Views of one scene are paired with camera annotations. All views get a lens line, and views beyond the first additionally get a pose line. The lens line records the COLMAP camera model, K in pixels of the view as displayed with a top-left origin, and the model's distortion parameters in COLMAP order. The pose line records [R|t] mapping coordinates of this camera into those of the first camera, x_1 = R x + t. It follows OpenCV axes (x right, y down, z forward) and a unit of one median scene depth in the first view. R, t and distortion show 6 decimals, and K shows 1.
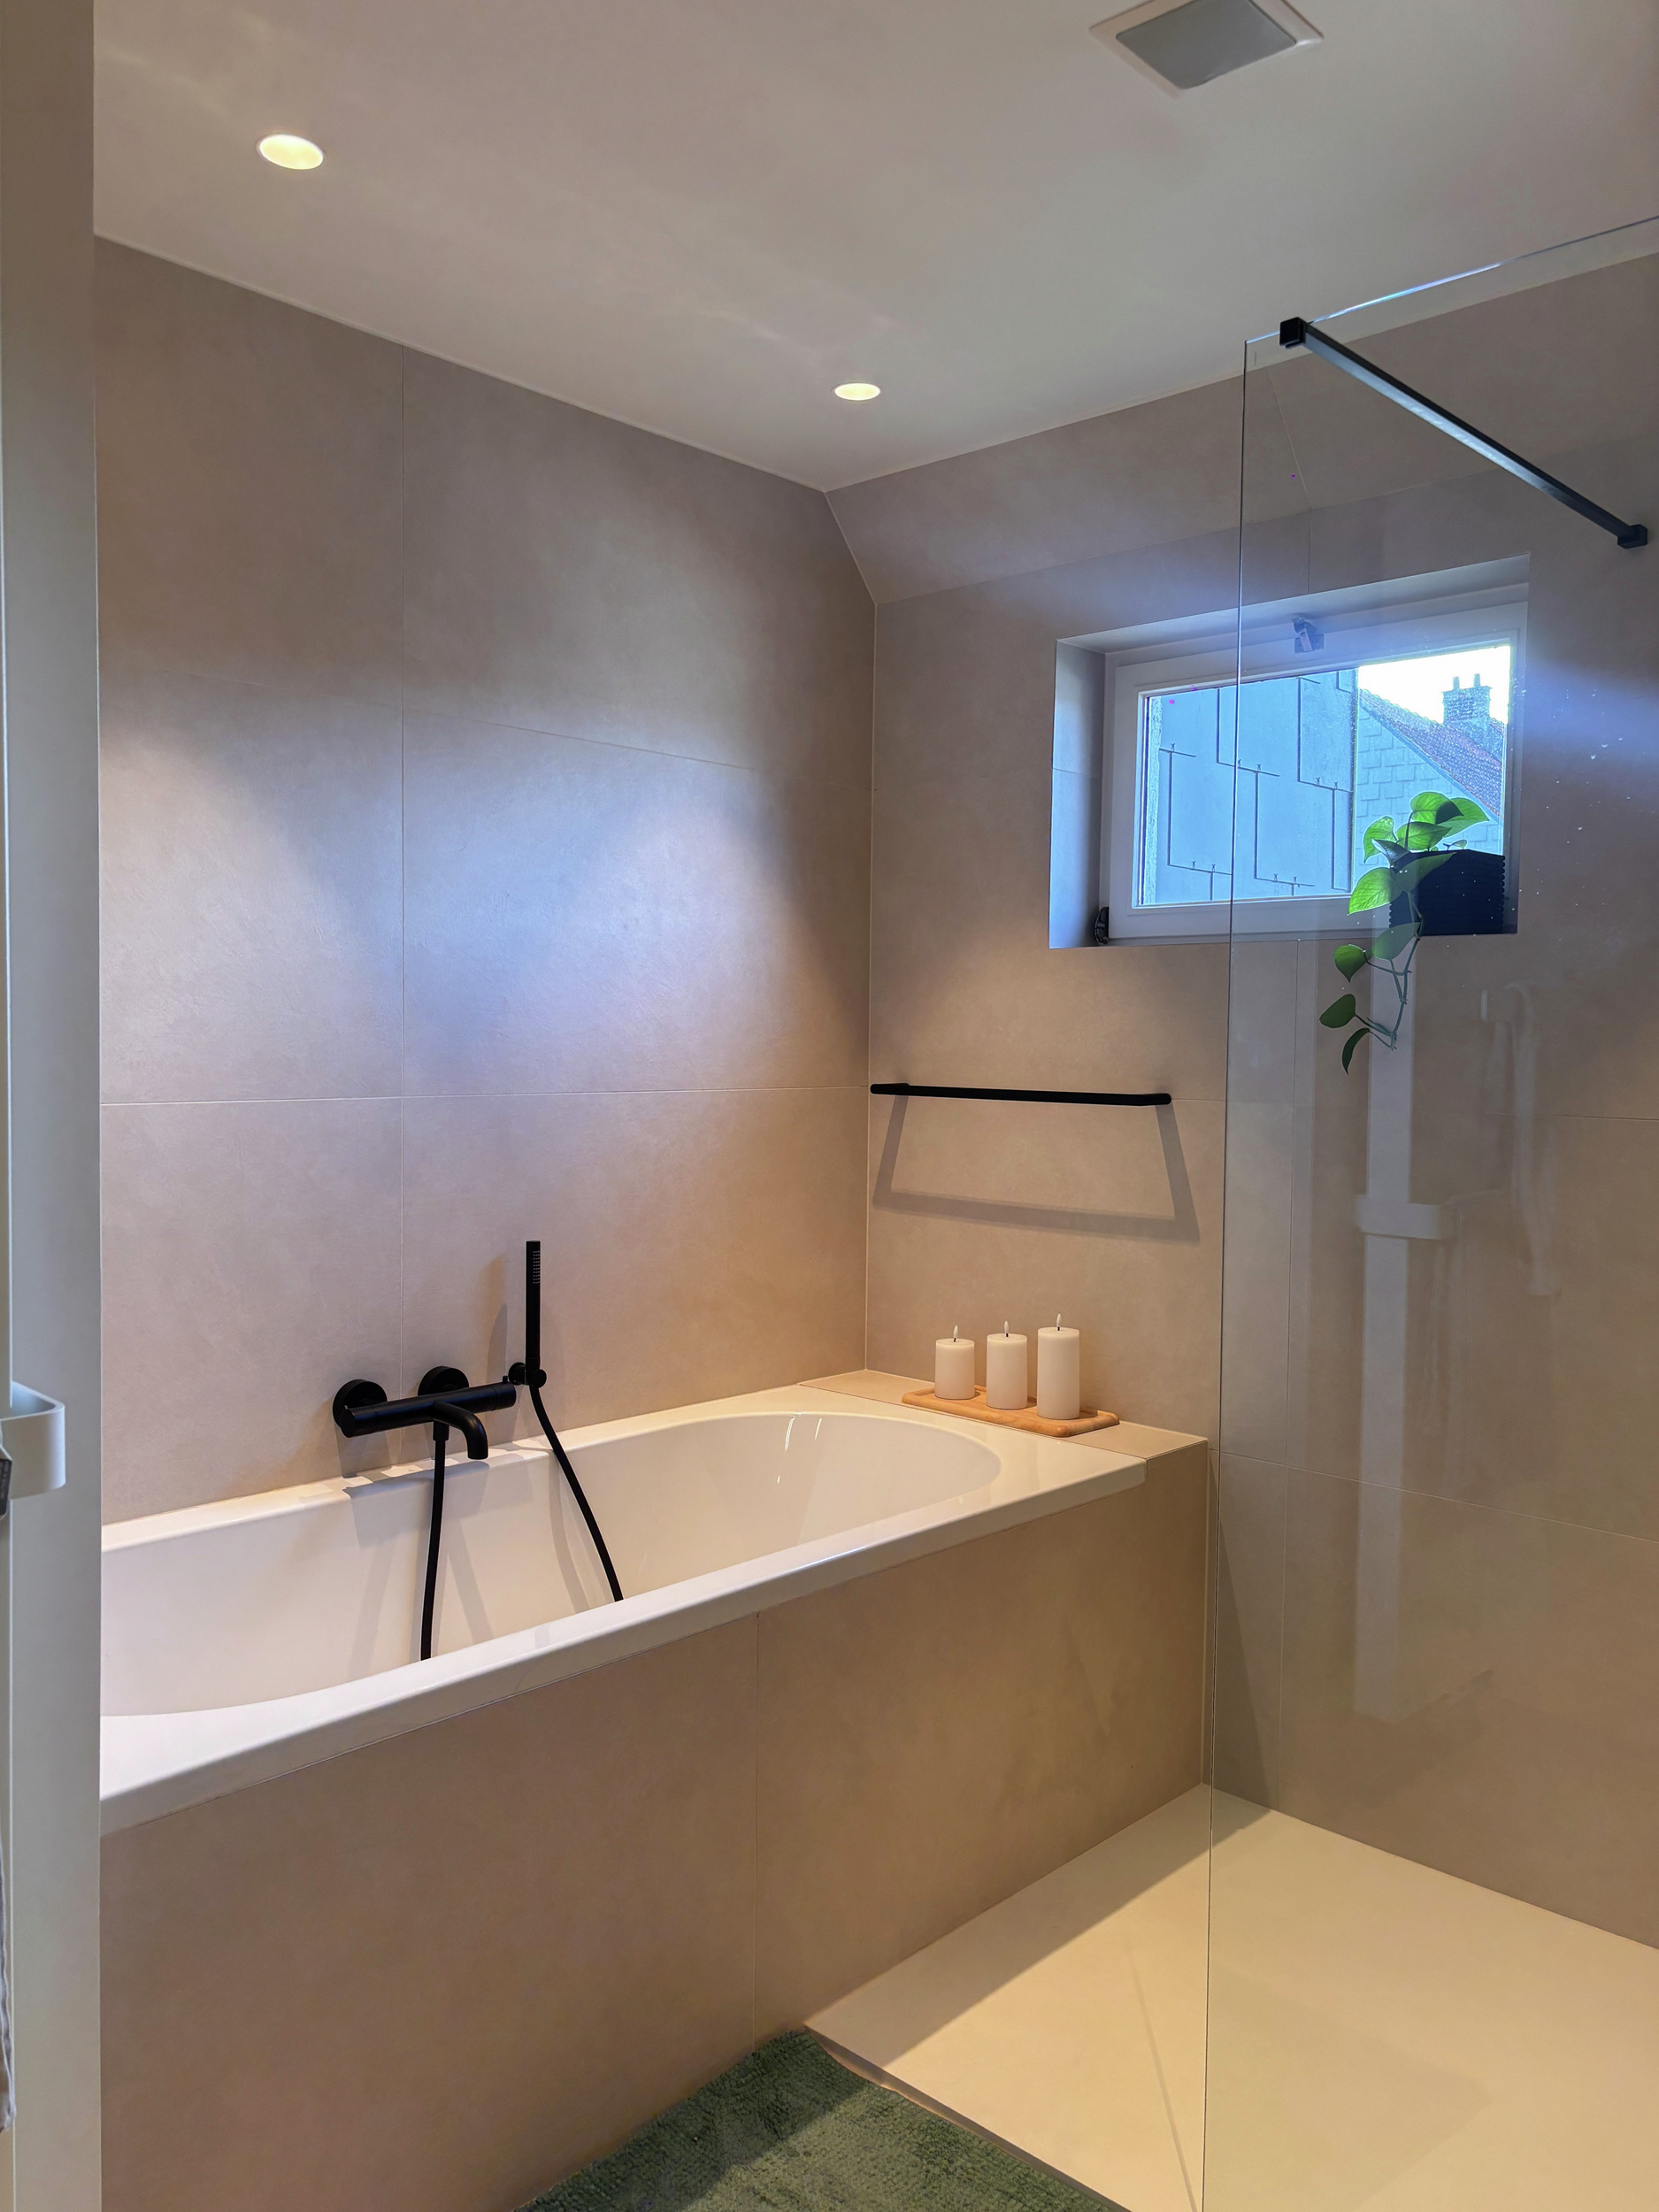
lens RADIAL K [[1692.1, 0, 813.5], [0, 1692.1, 1112.6], [0, 0, 1]] dist [0.013264, 0.003560]
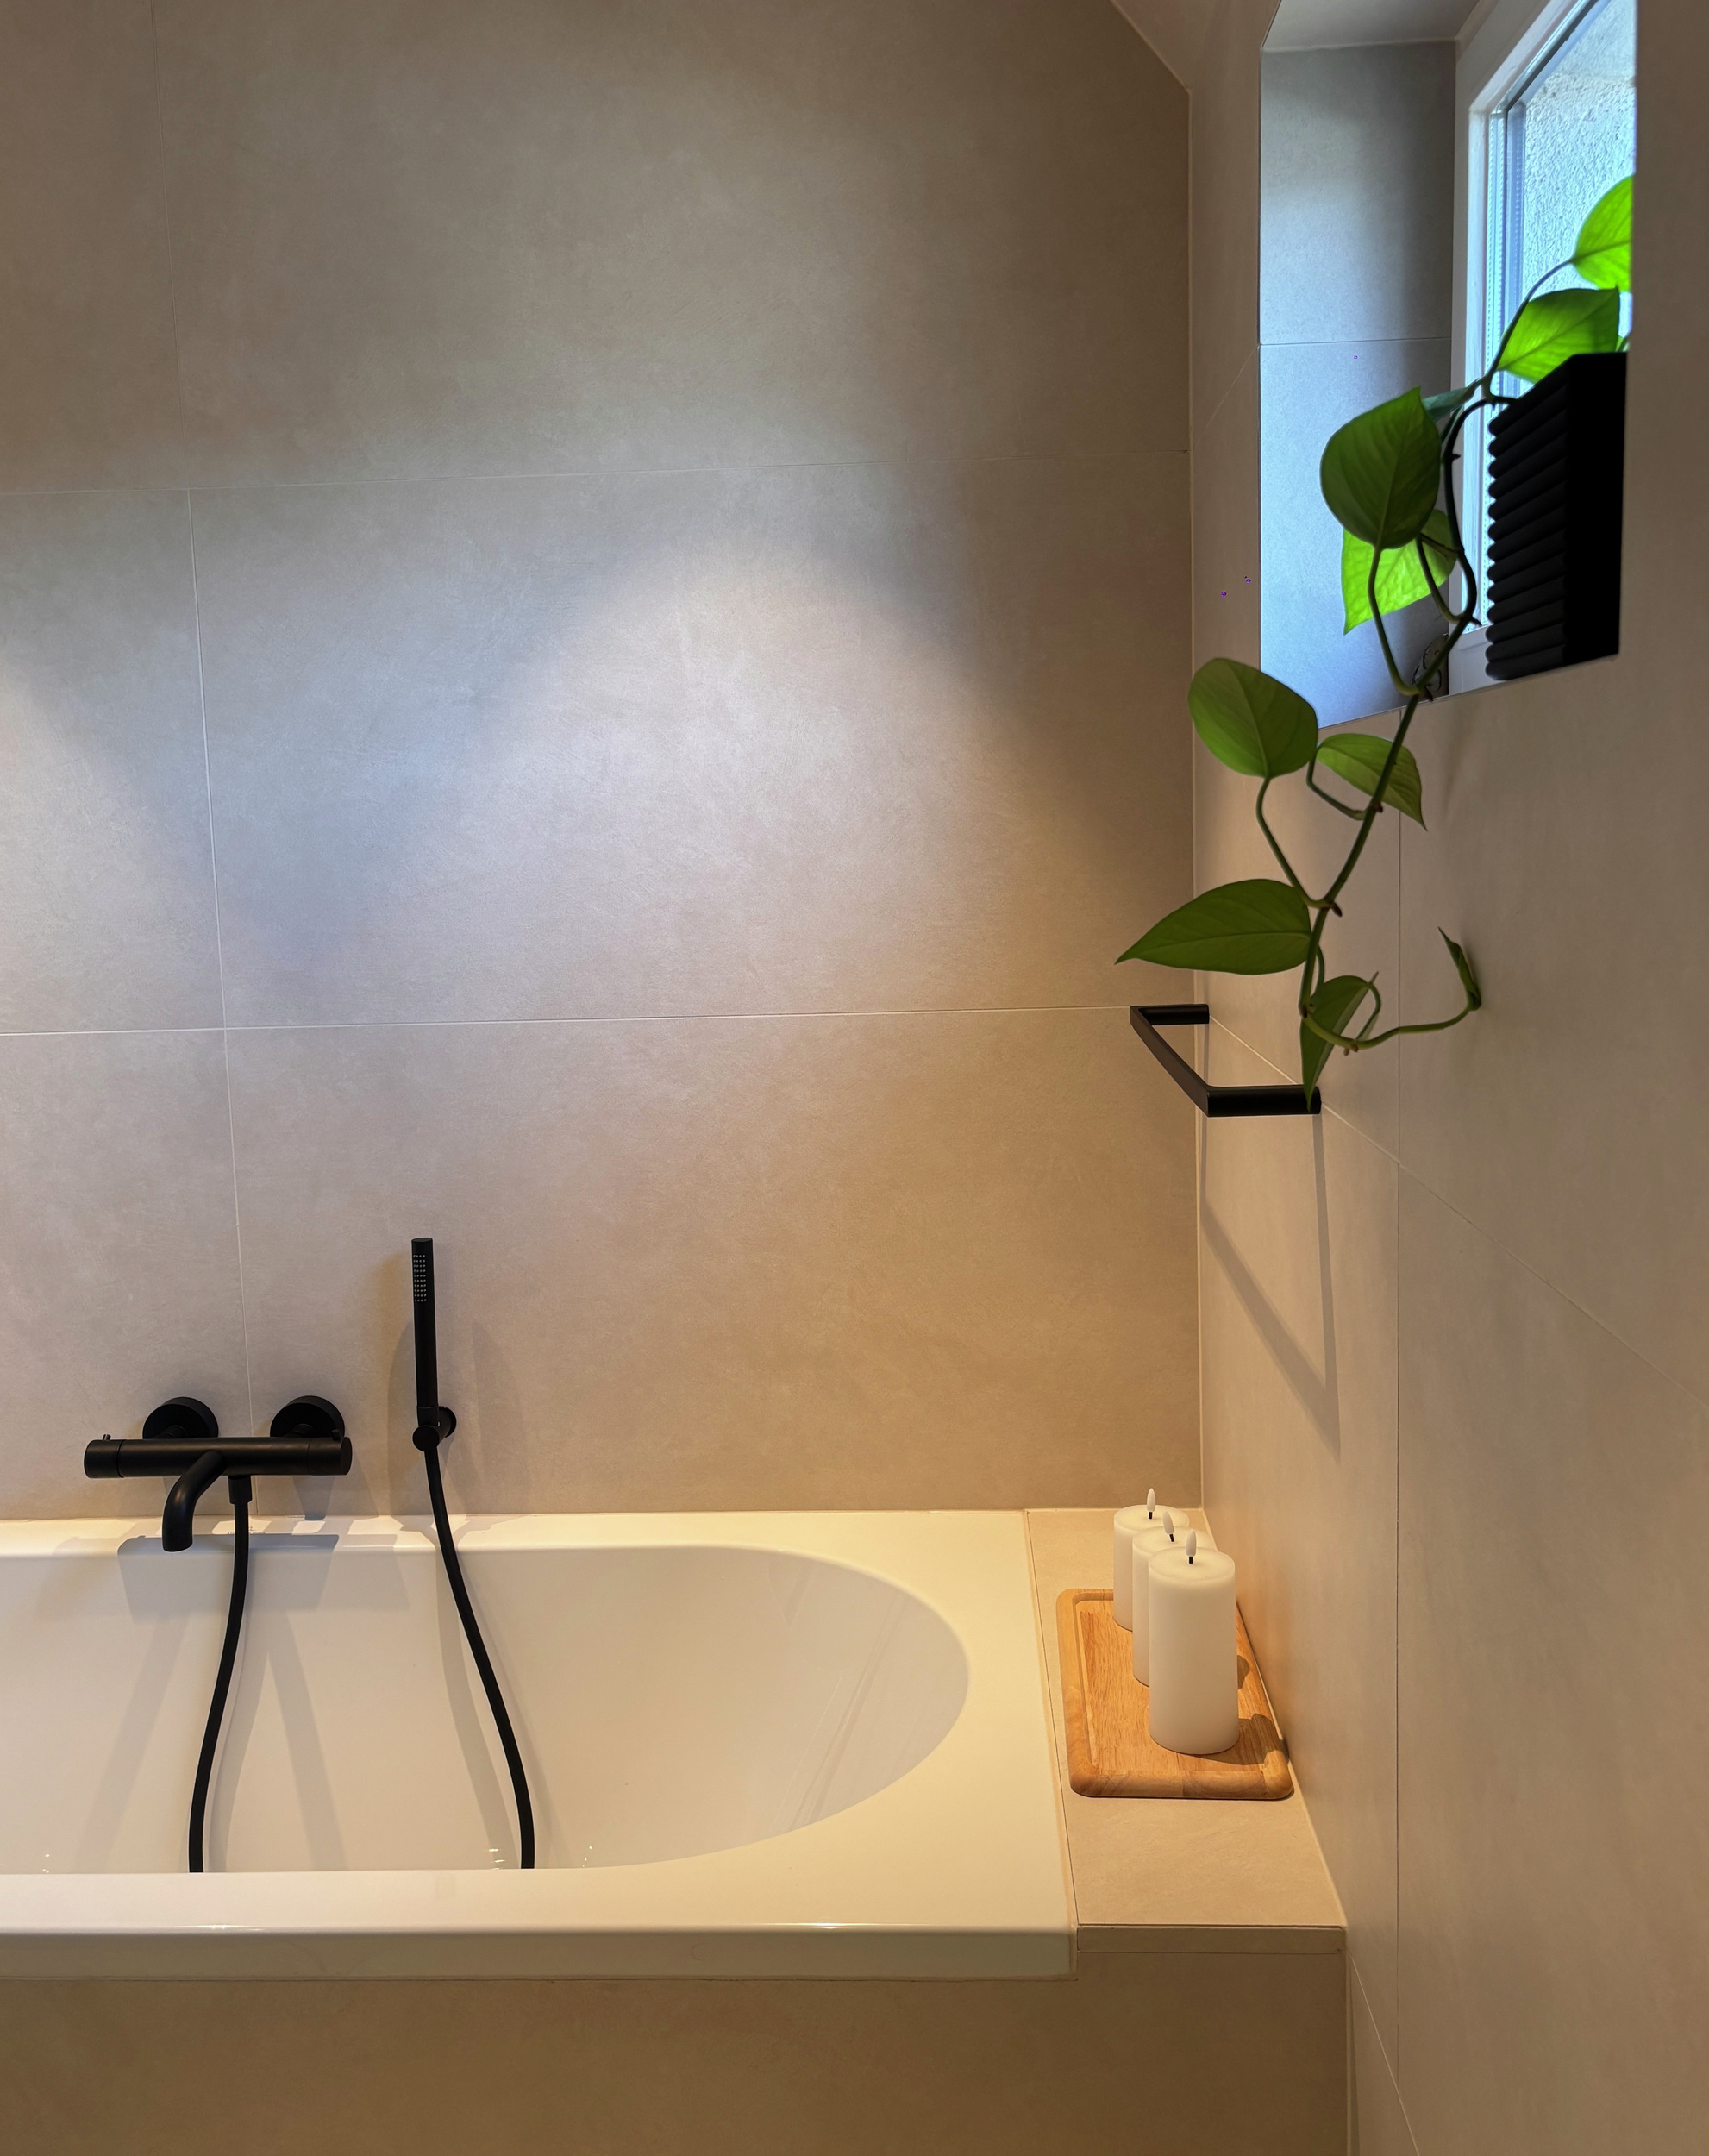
lens RADIAL K [[1796.7, 0, 907.5], [0, 1796.7, 1027.4], [0, 0, 1]] dist [0.037442, -0.138971]
pose [[0.665063, 0.052750, -0.744922, 0.519036], [0.000176, 0.997491, 0.070791, -0.062929], [0.746787, -0.047212, 0.663385, 0.691629]]
